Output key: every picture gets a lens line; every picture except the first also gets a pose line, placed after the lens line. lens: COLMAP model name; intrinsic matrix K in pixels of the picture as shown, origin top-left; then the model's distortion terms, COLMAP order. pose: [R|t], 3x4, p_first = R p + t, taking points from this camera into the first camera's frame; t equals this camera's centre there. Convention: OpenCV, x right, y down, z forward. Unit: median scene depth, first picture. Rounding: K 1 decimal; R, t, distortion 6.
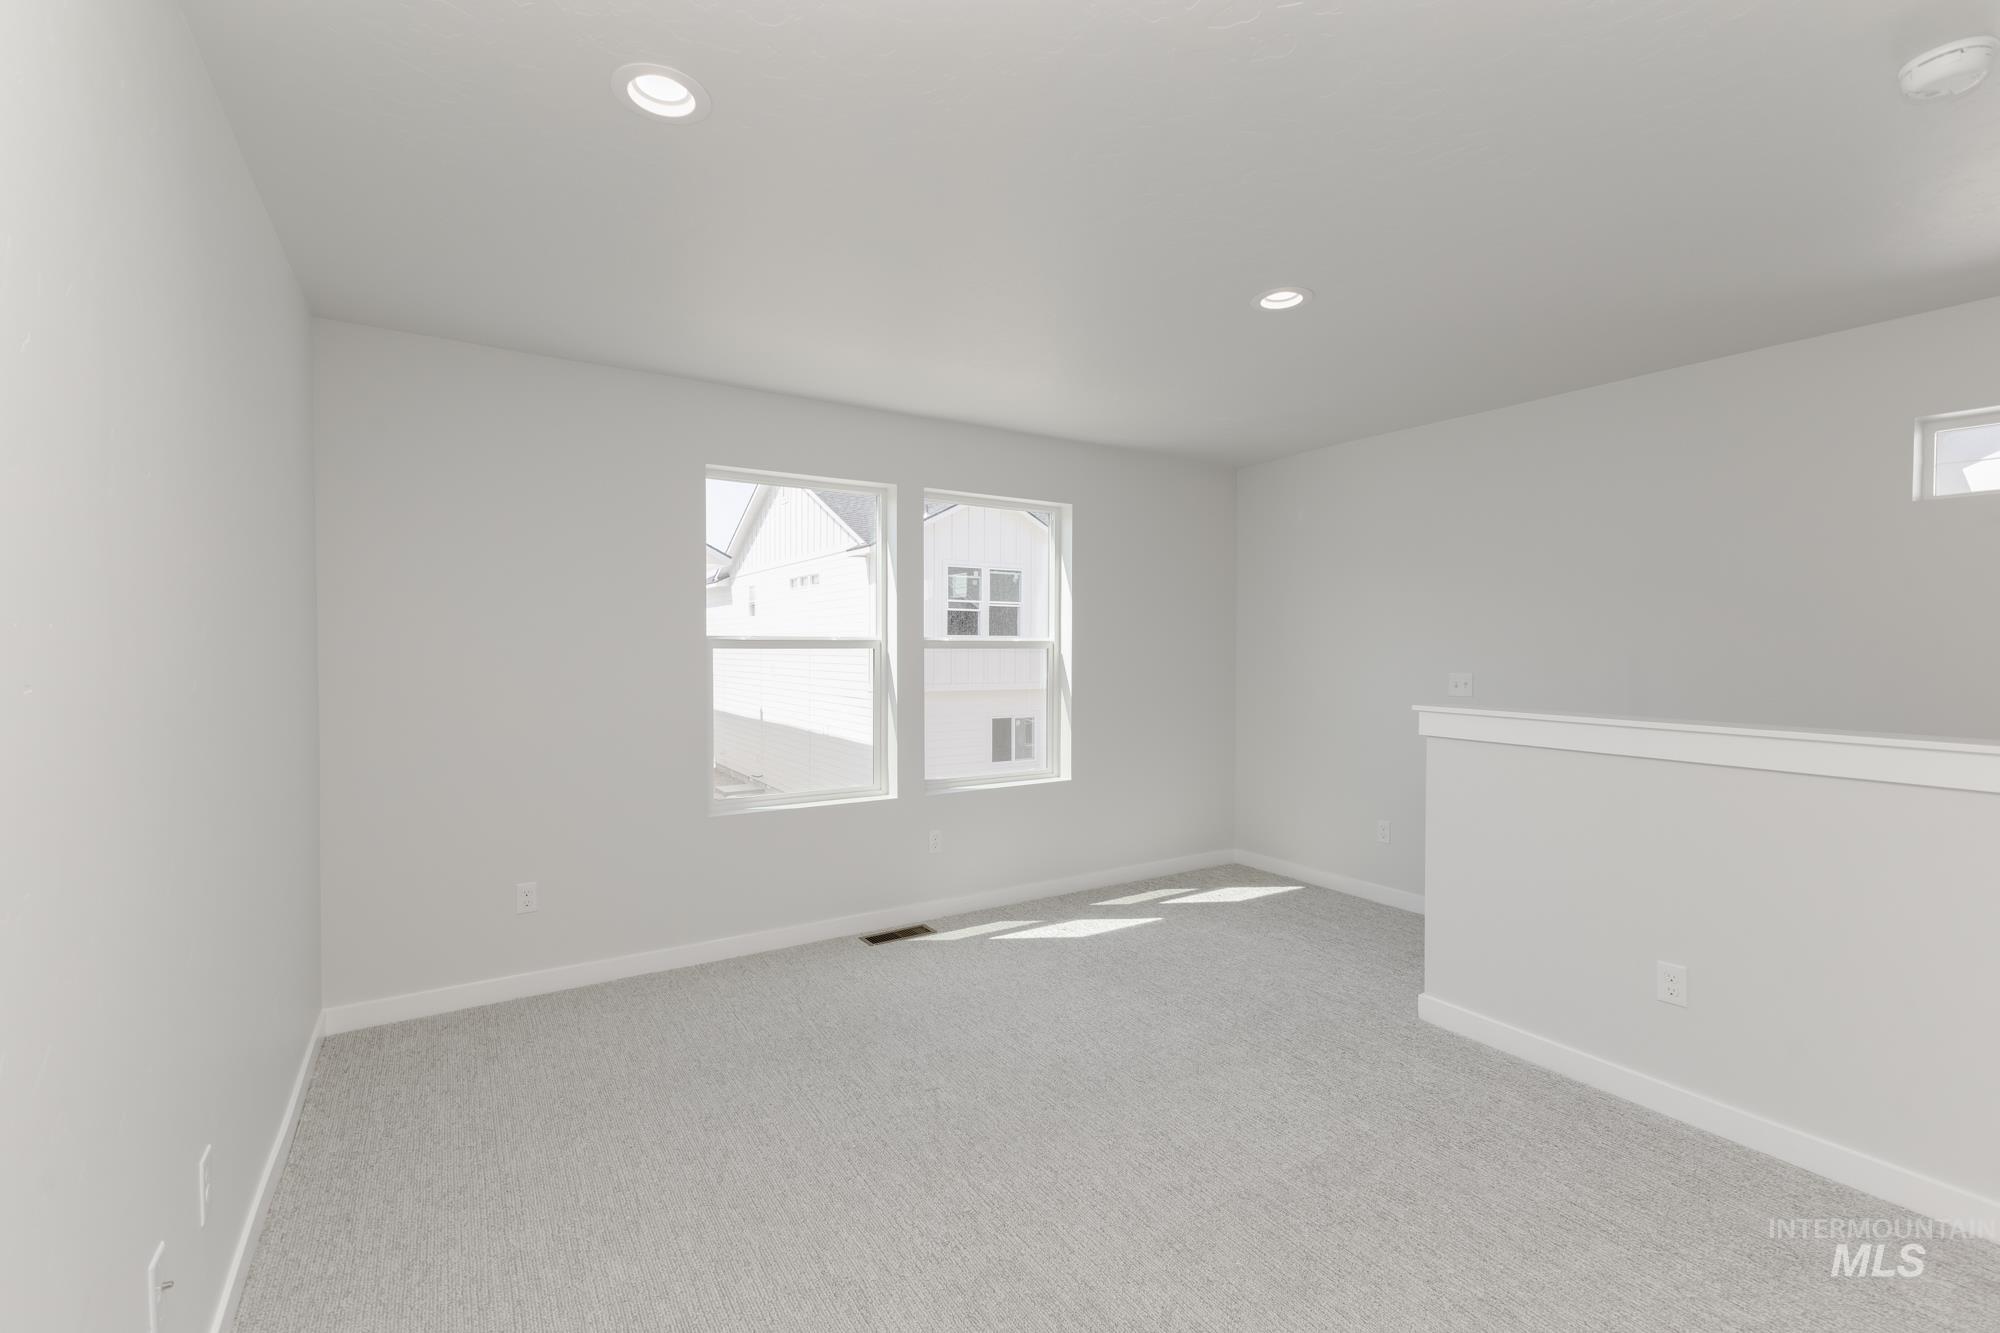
lens RADIAL K [[868.6, 0, 1007.2], [0, 868.6, 658.6], [0, 0, 1]] dist [0.005408, -0.000149]
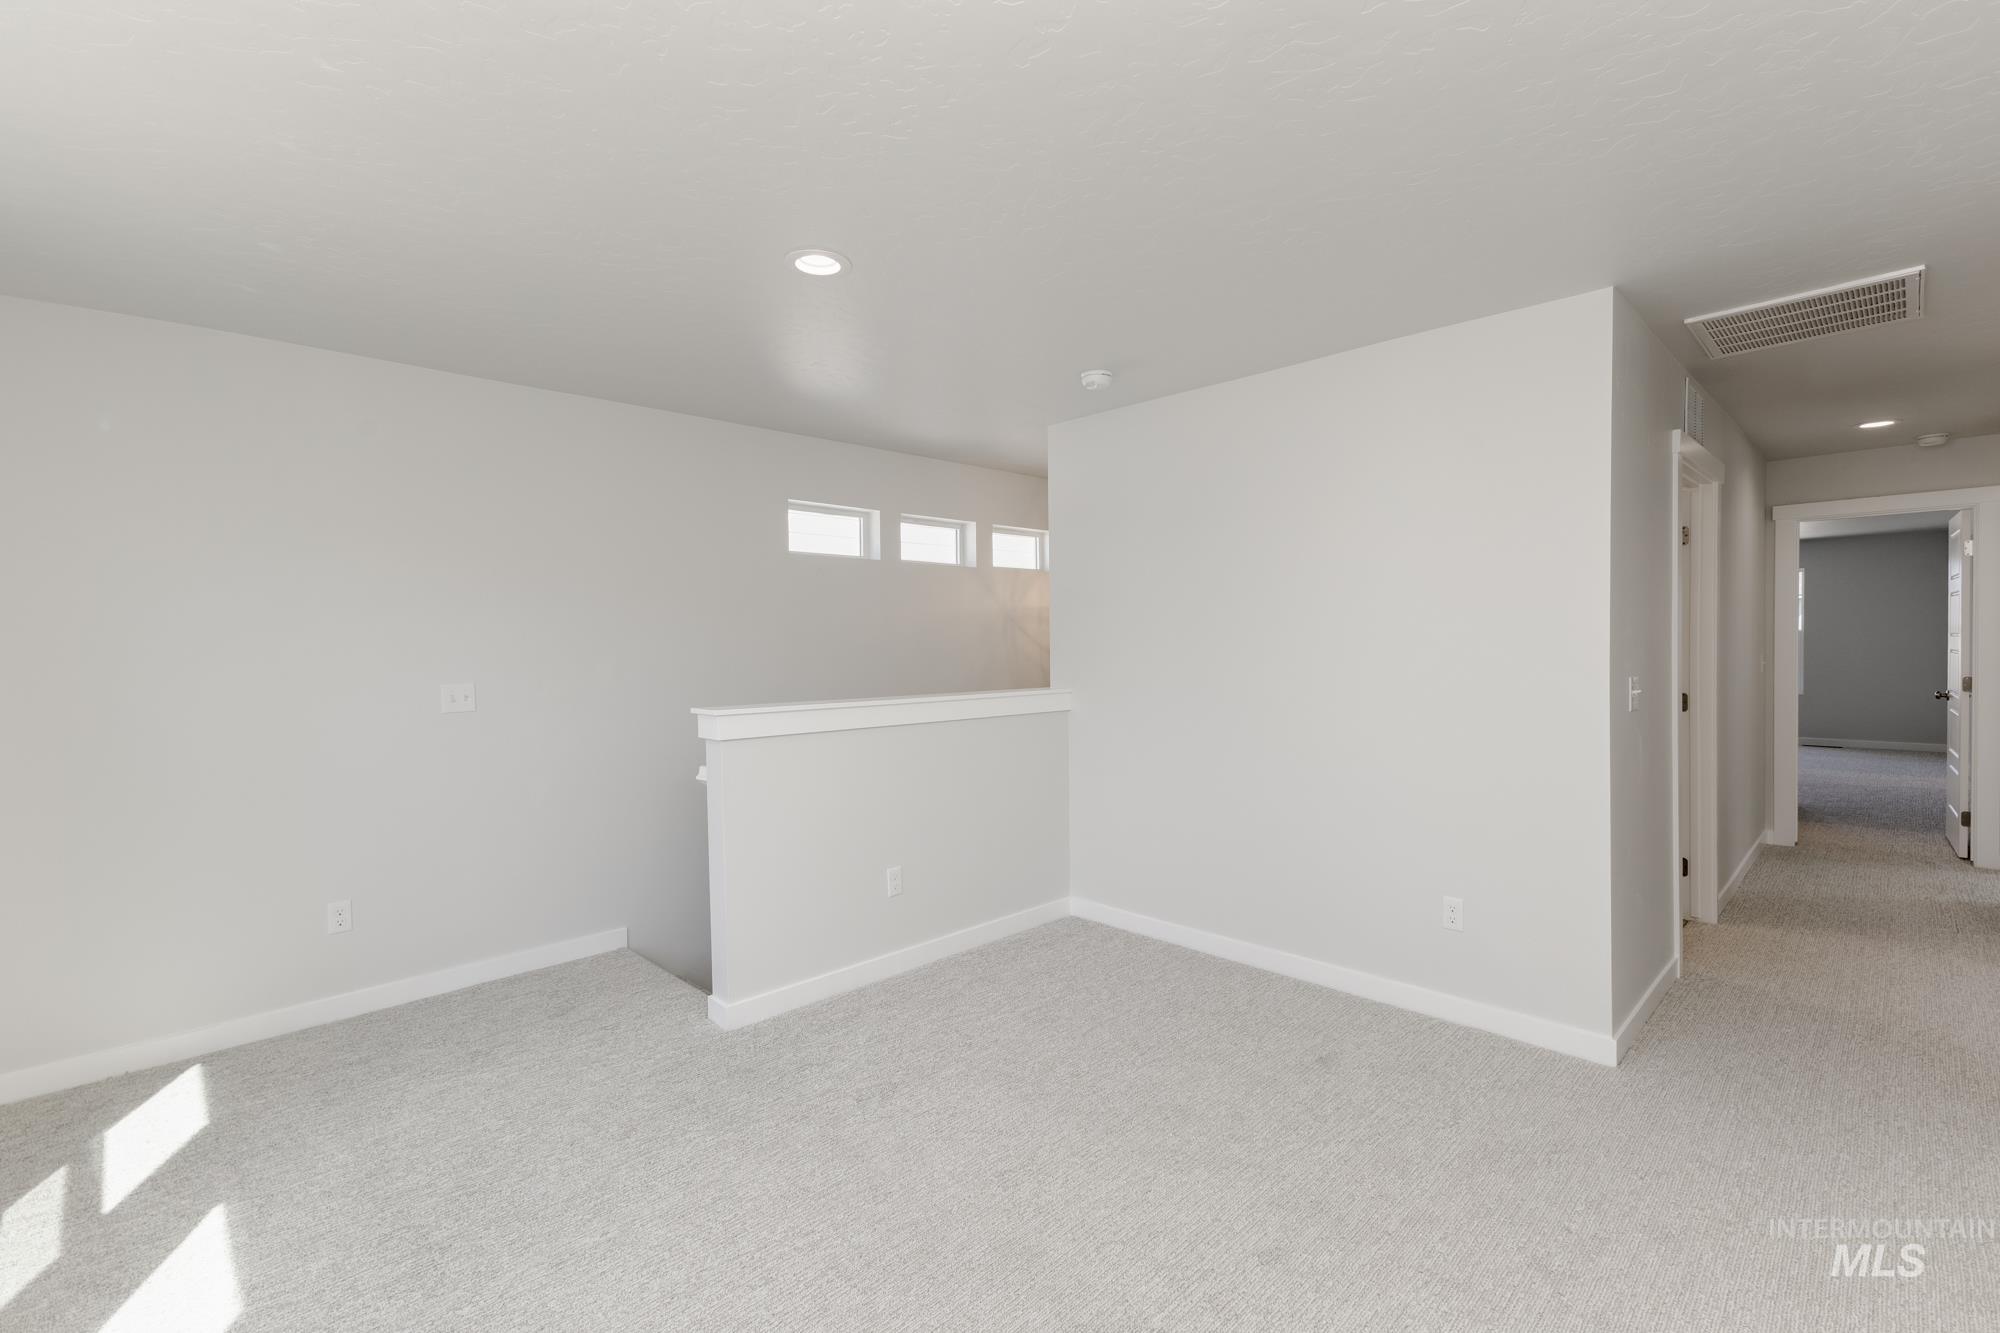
lens RADIAL K [[868.6, 0, 1007.2], [0, 868.6, 658.6], [0, 0, 1]] dist [0.005408, -0.000149]
pose [[-0.192662, -0.010235, 0.981212, -0.515436], [0.037281, 0.999147, 0.017742, -0.004004], [-0.980557, 0.039998, -0.192116, 0.847590]]
